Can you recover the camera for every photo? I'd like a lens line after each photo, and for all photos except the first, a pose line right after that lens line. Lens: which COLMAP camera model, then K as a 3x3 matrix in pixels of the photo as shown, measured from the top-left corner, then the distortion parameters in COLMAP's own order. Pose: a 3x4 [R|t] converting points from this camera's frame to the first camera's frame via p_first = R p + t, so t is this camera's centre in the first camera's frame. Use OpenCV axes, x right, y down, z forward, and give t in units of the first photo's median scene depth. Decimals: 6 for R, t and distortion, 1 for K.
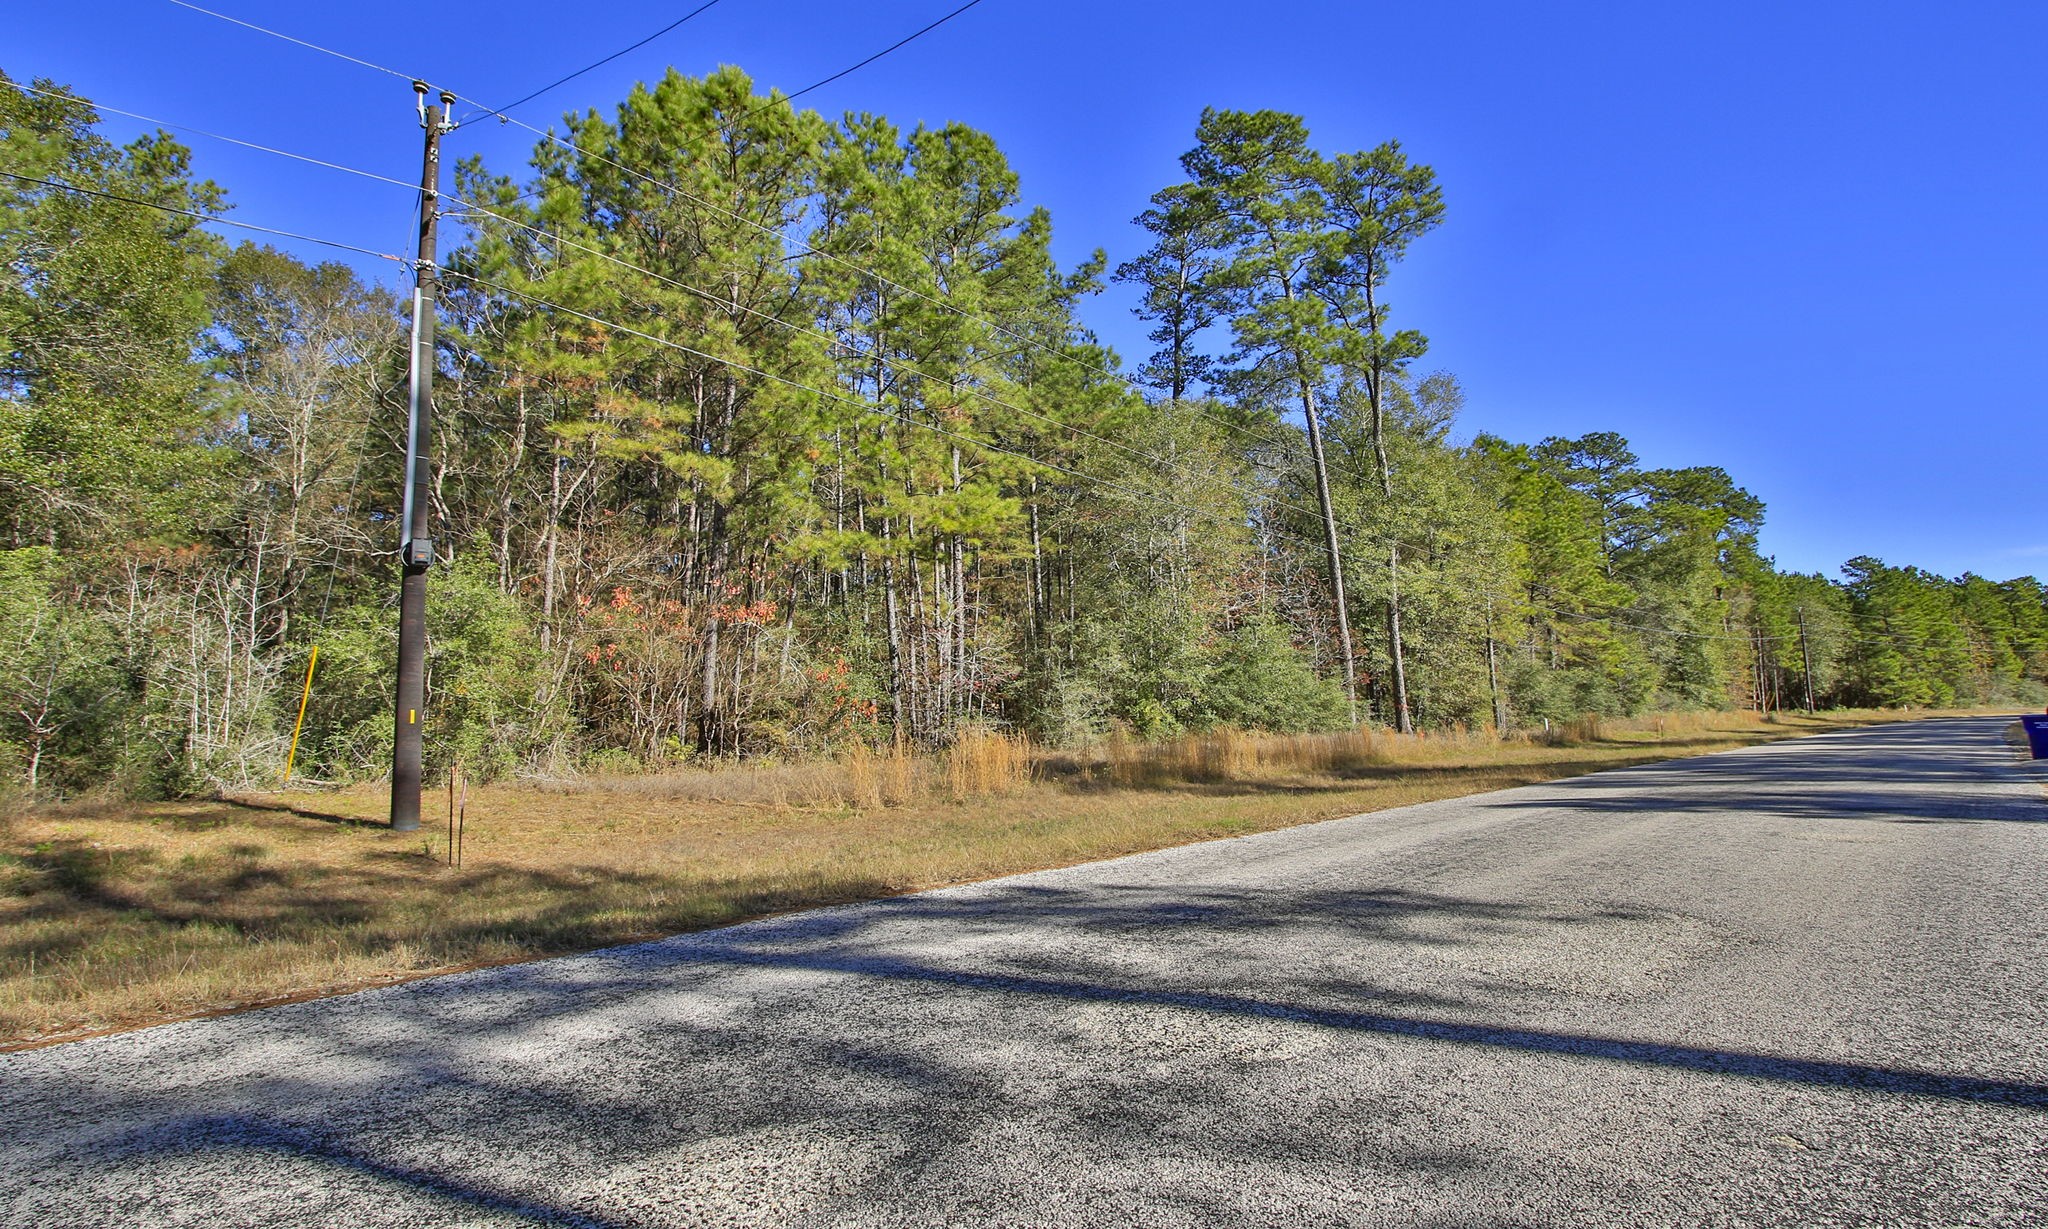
lens RADIAL K [[1314.1, 0, 1024.0], [0, 1314.1, 689.2], [0, 0, 1]] dist [-0.054109, 0.044915]
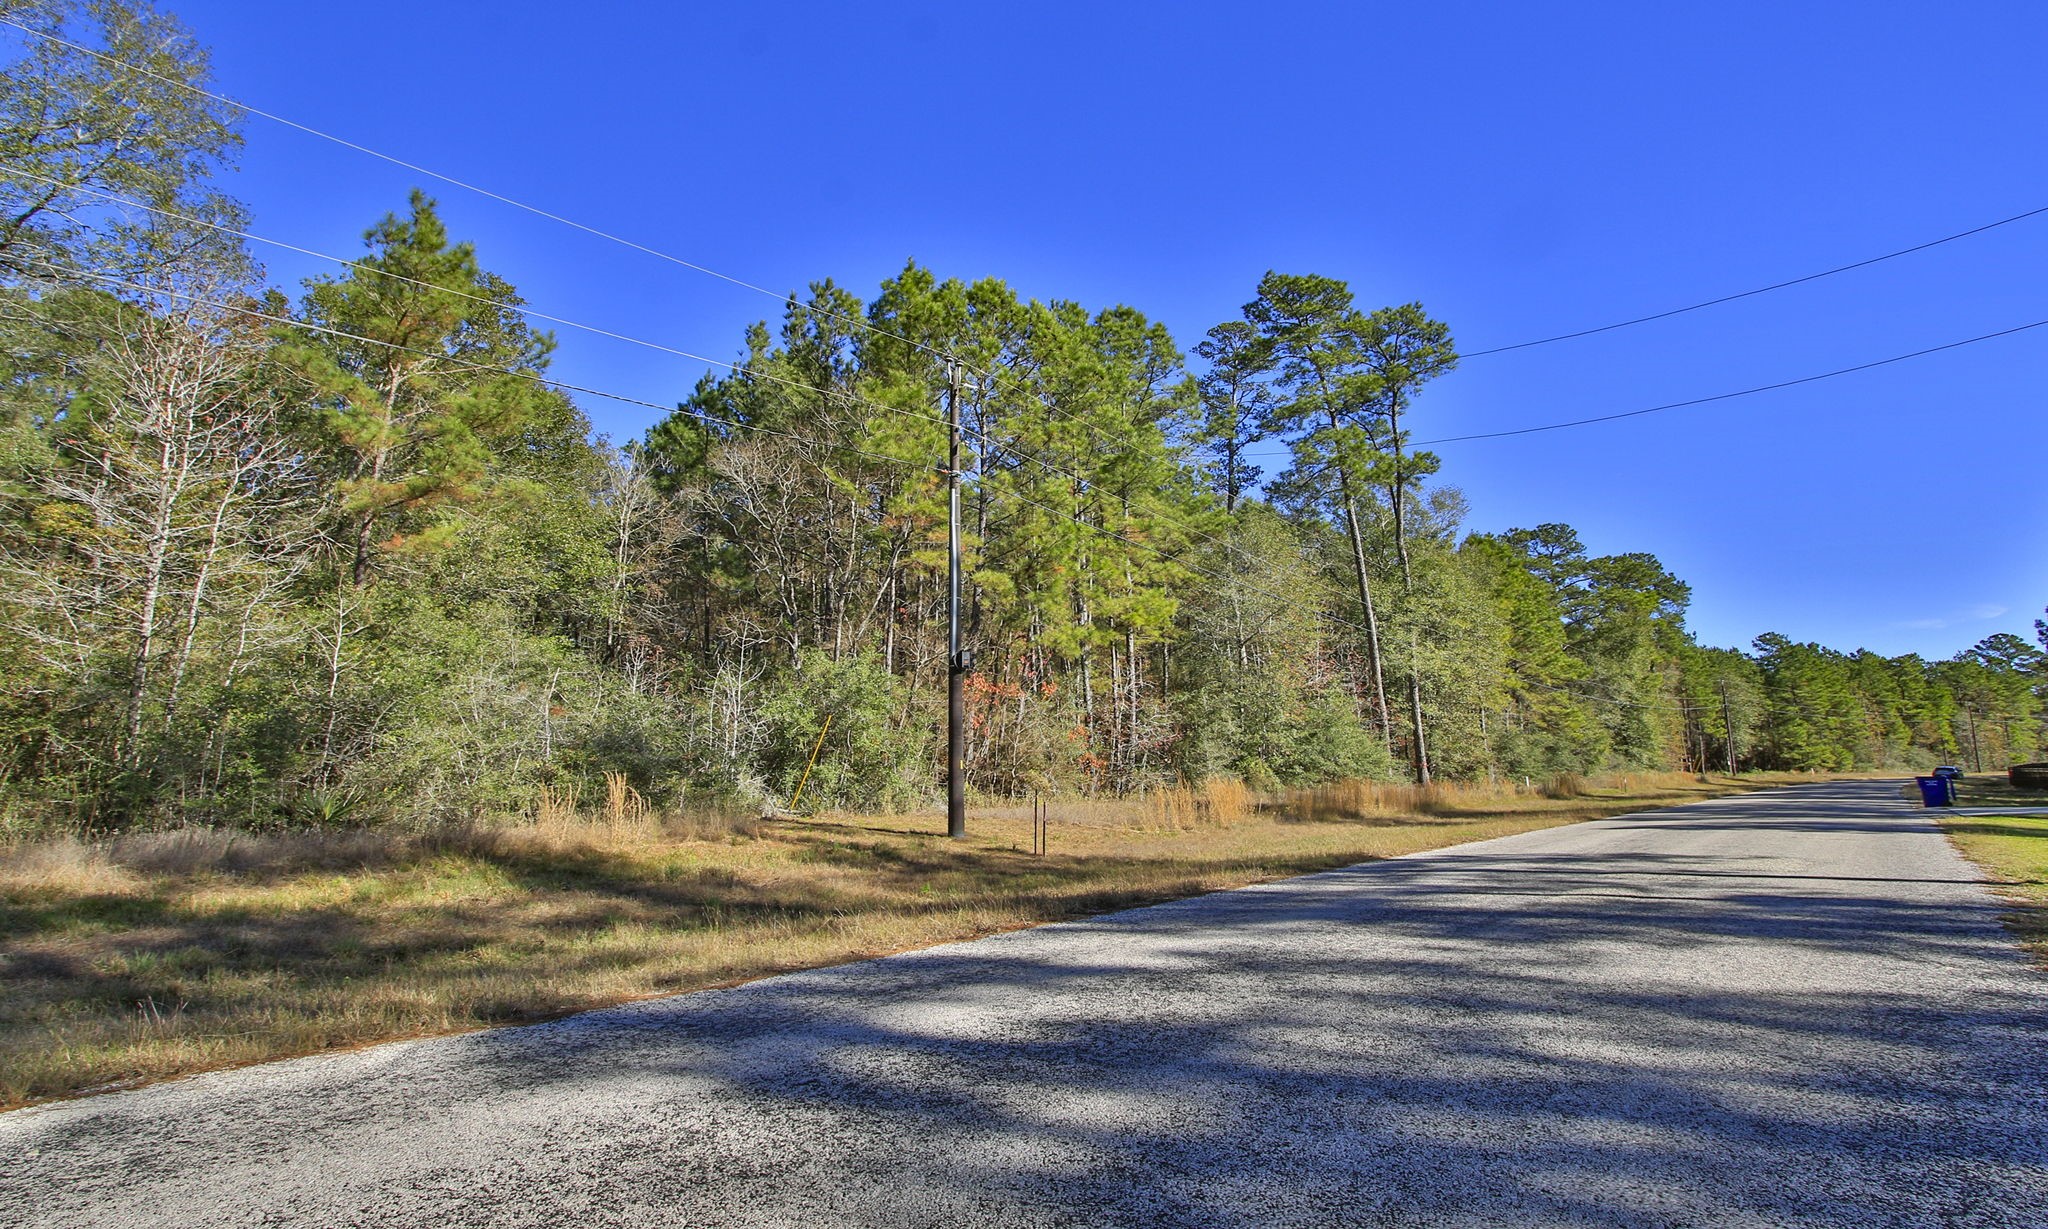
lens RADIAL K [[1338.8, 0, 1034.2], [0, 1338.8, 647.8], [0, 0, 1]] dist [-0.096181, 0.101321]
pose [[0.997496, 0.019308, 0.068036, -0.106049], [-0.014377, 0.997284, -0.072233, -0.000308], [-0.069246, 0.071074, 0.995065, -0.133174]]
